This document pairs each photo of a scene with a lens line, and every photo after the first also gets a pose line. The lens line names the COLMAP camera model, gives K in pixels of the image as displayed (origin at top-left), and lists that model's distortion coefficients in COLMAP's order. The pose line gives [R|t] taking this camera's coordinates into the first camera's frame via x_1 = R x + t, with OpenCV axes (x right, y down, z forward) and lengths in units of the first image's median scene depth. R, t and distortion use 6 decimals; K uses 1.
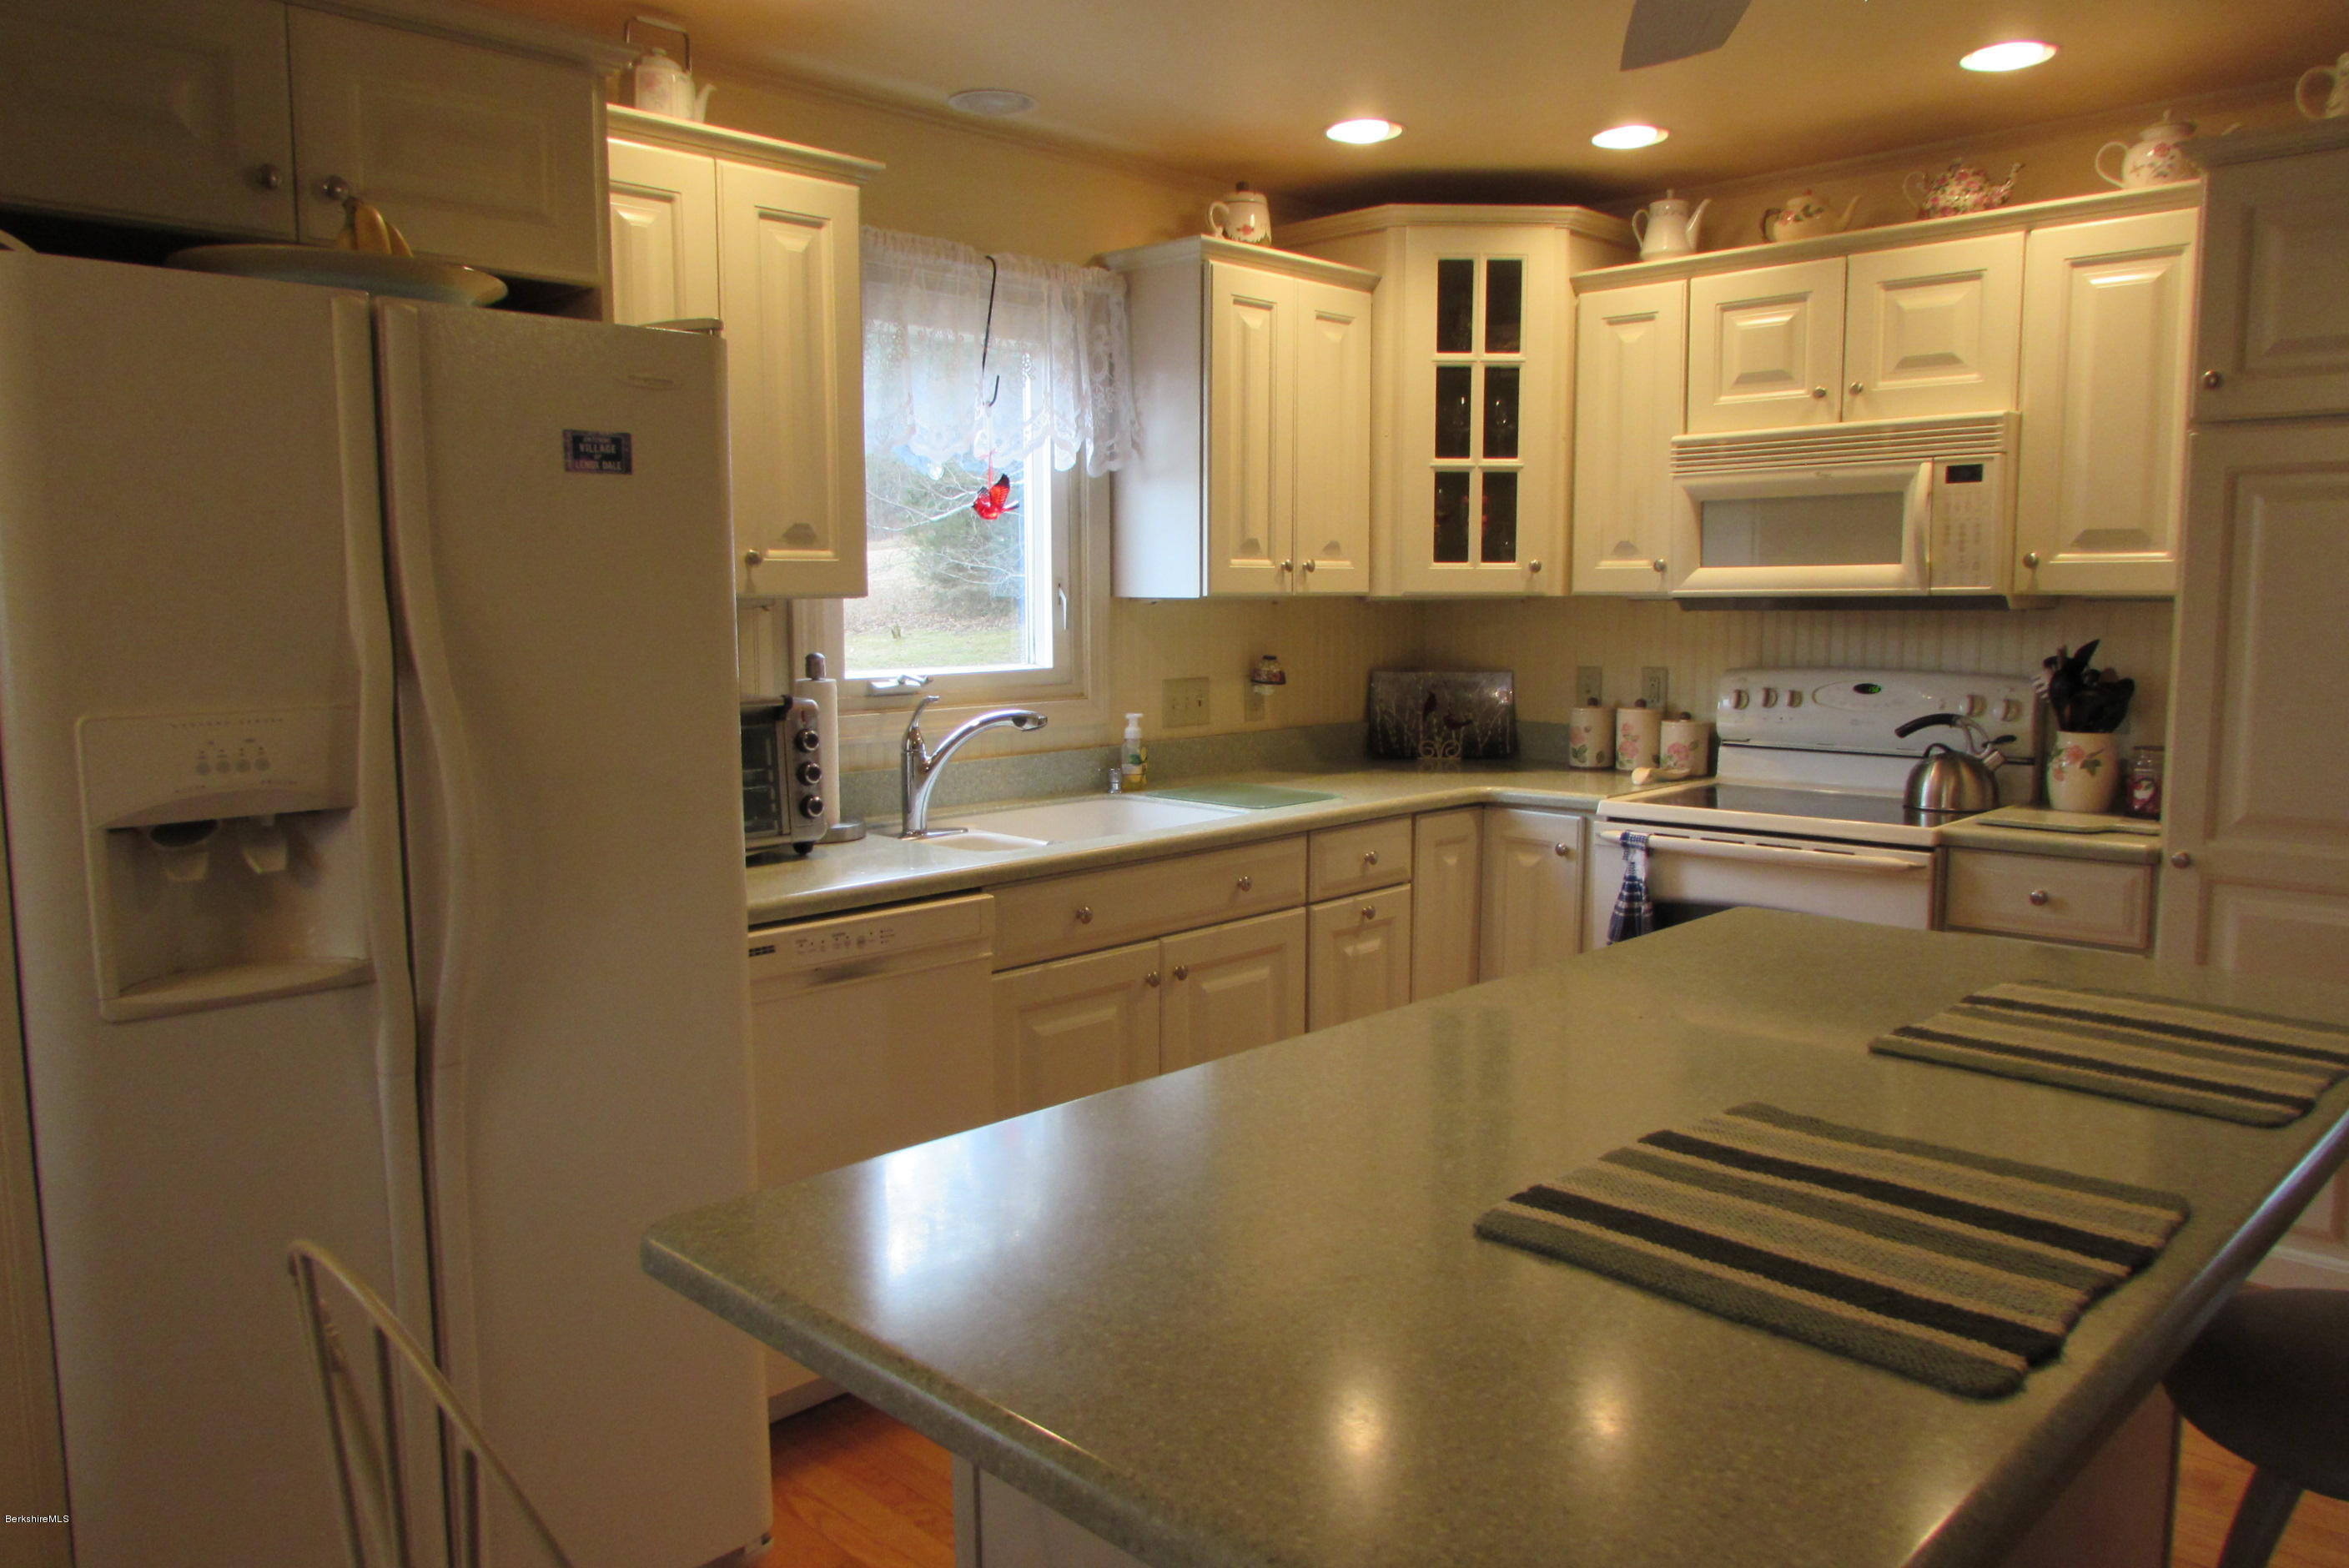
lens RADIAL K [[1655.8, 0, 1178.2], [0, 1655.8, 792.2], [0, 0, 1]] dist [-0.042839, 0.019872]
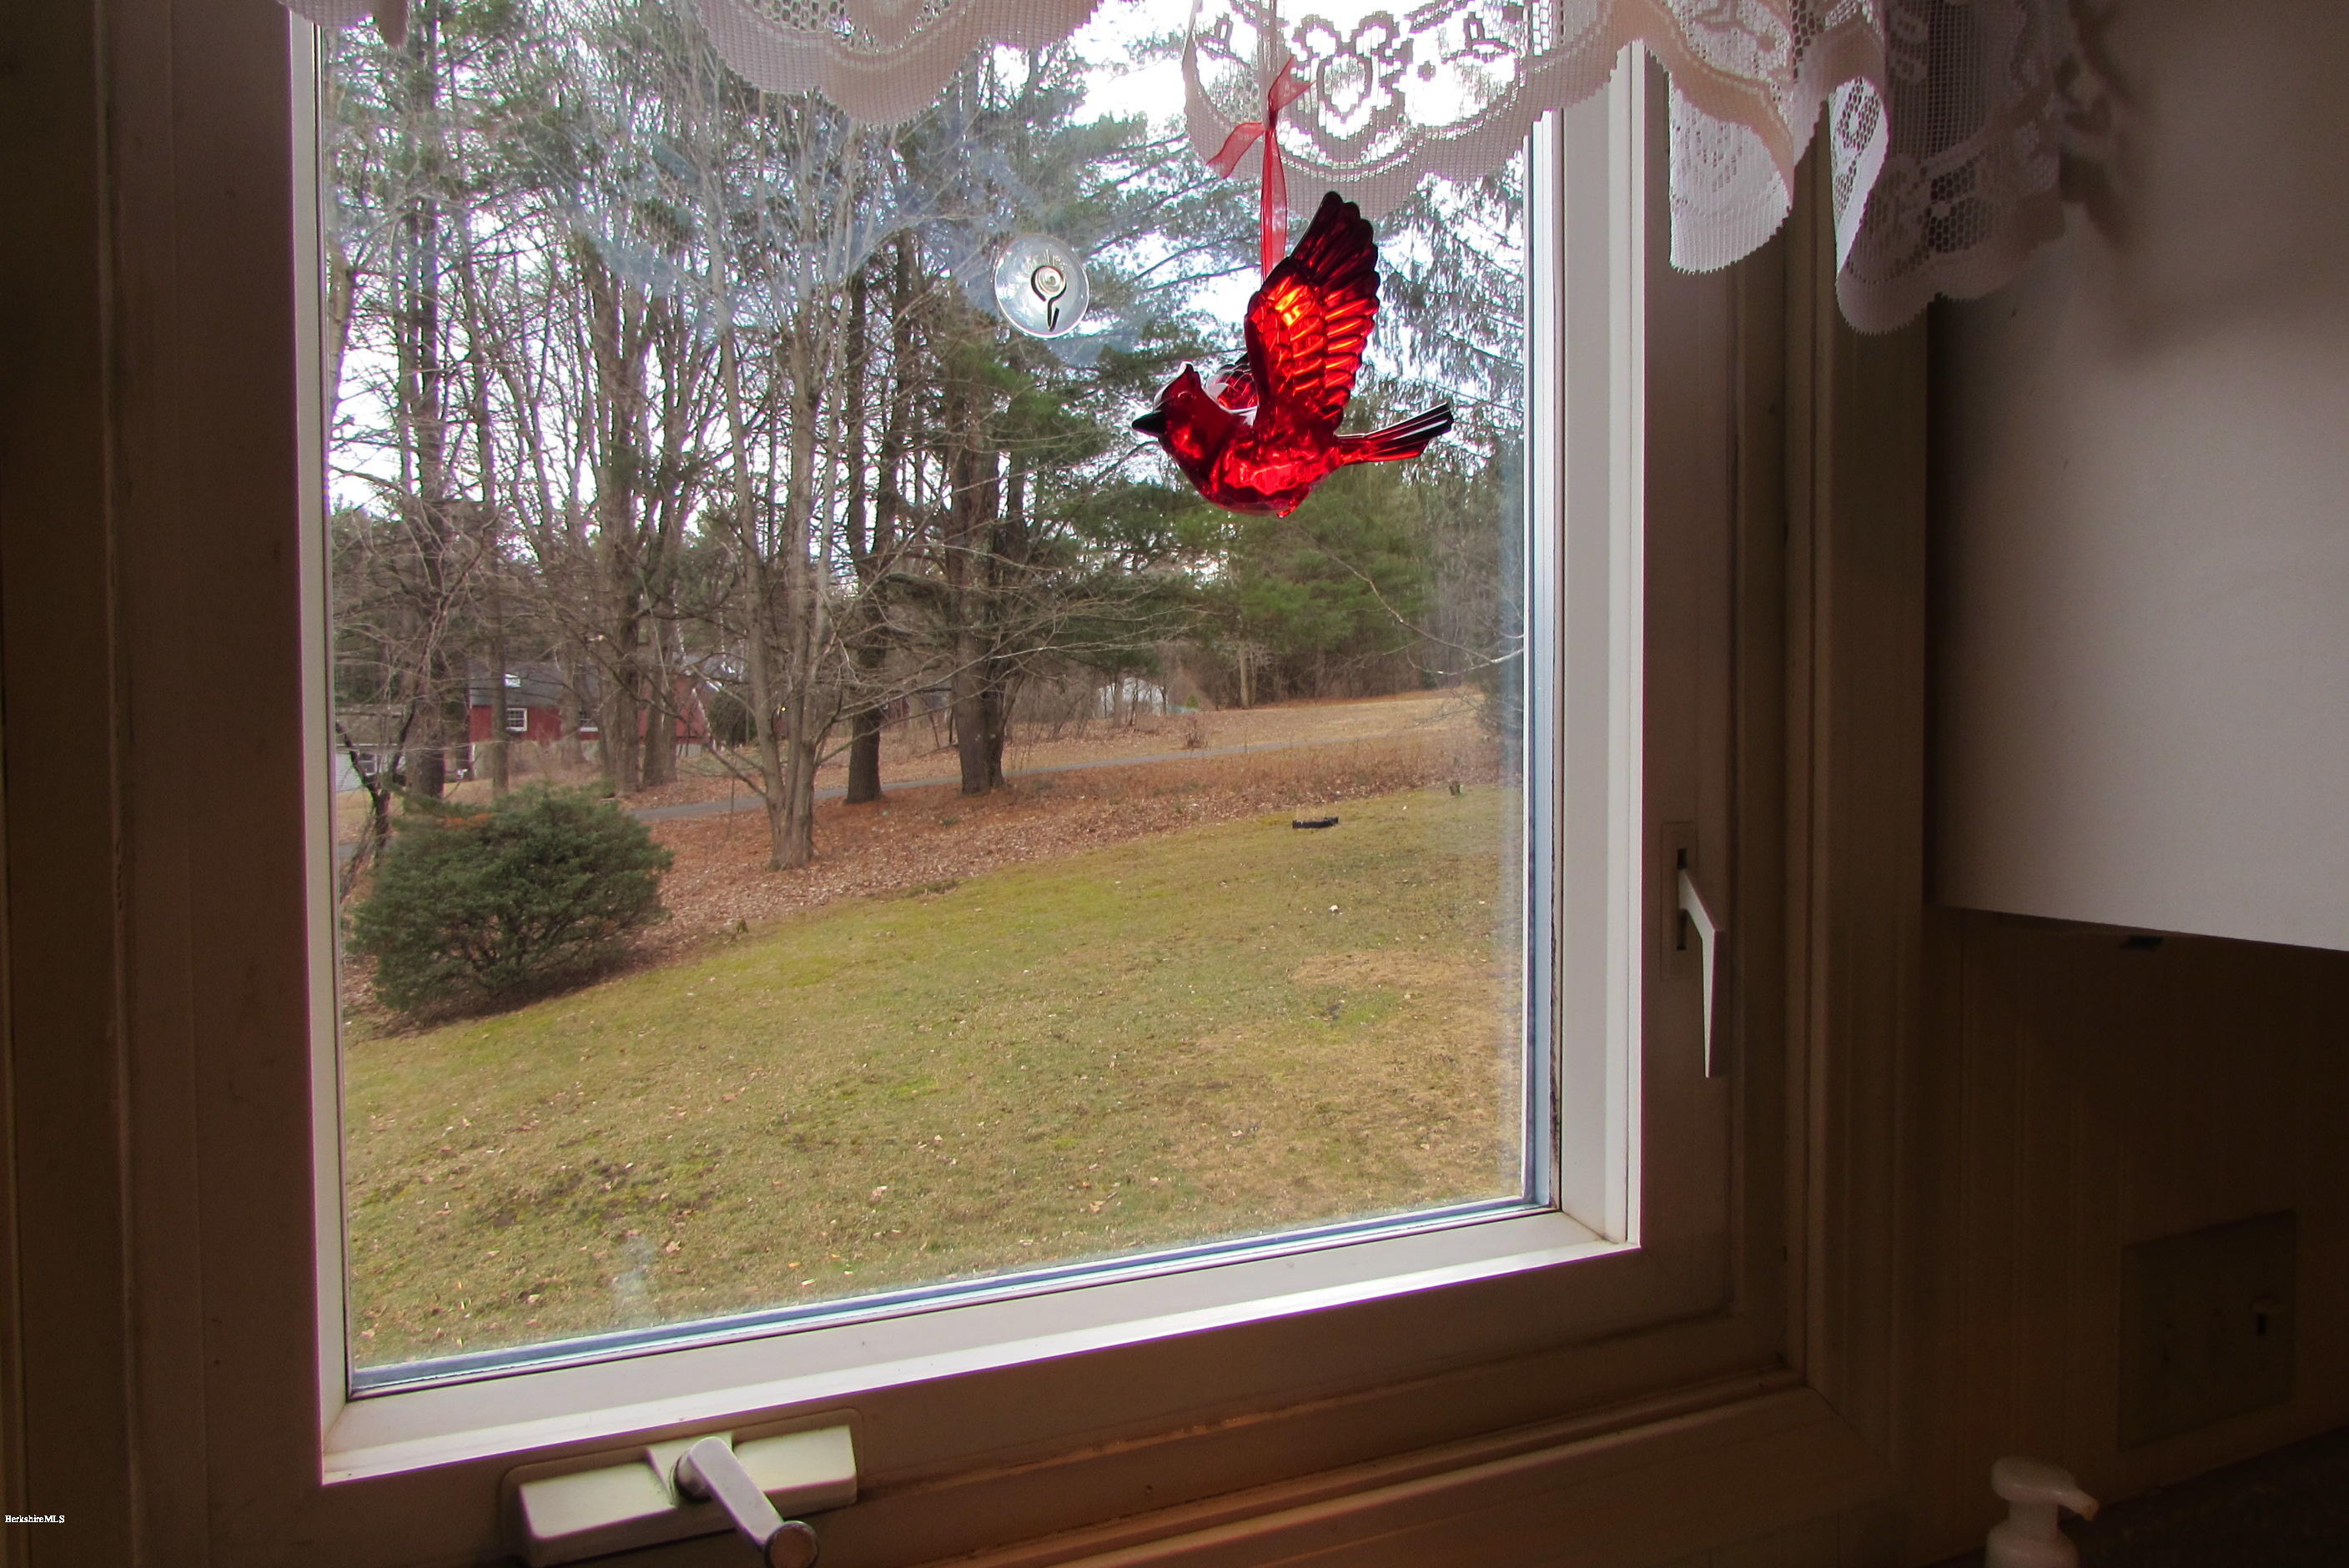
lens RADIAL K [[1664.2, 0, 1174.5], [0, 1664.2, 784.0], [0, 0, 1]] dist [-0.036314, 0.021233]
pose [[0.940789, 0.008832, -0.338876, -0.061310], [-0.040362, 0.995468, -0.086108, -0.114219], [0.336580, 0.094687, 0.936882, 0.781870]]
